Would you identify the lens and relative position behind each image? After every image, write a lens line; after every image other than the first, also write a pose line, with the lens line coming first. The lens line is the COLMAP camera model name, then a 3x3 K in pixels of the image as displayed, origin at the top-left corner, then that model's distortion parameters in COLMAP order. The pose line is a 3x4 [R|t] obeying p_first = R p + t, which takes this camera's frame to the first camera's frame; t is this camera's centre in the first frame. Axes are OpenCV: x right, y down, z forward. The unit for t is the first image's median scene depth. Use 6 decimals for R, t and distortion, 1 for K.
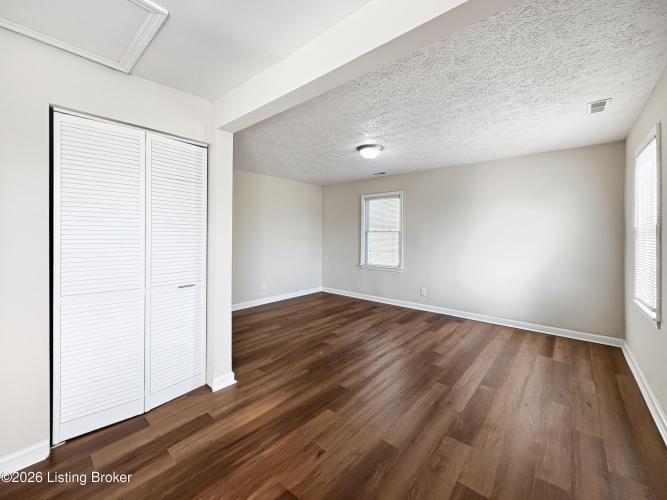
lens RADIAL K [[275.0, 0, 330.4], [0, 275.0, 235.9], [0, 0, 1]] dist [0.000873, 0.000046]
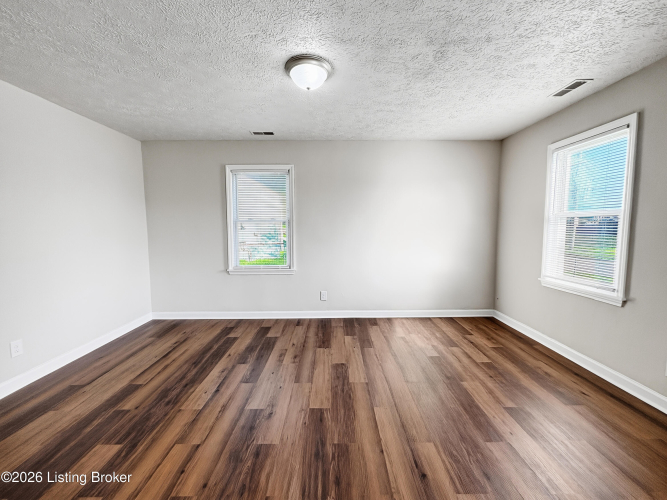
lens RADIAL K [[267.0, 0, 333.5], [0, 267.0, 250.0], [0, 0, 1]] dist [0.000976, -0.000134]
pose [[0.749997, -0.068476, 0.657887, -0.199563], [0.012317, 0.995900, 0.089615, 0.000693], [-0.661327, -0.059108, 0.747765, 0.543916]]
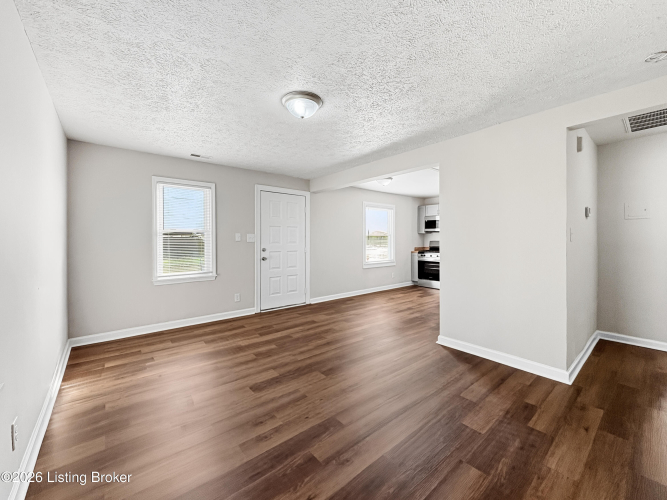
lens RADIAL K [[272.2, 0, 332.6], [0, 272.2, 243.8], [0, 0, 1]] dist [0.000666, -0.000022]
pose [[-0.986687, -0.007296, 0.162468, -0.031400], [-0.004477, 0.999833, 0.017710, 0.008714], [-0.162570, 0.016747, -0.986555, 1.643466]]
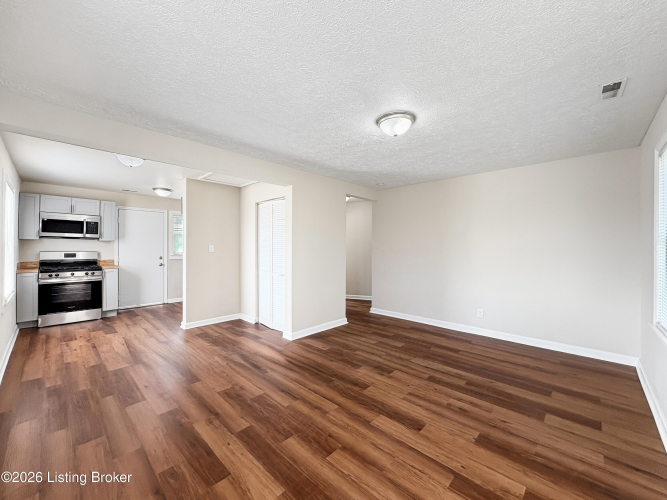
lens RADIAL K [[272.2, 0, 332.6], [0, 272.2, 243.8], [0, 0, 1]] dist [0.000666, -0.000022]
pose [[-0.046322, -0.019209, -0.998742, 0.830262], [-0.006419, 0.999800, -0.018932, 0.001535], [0.998906, 0.005534, -0.046436, 0.887063]]
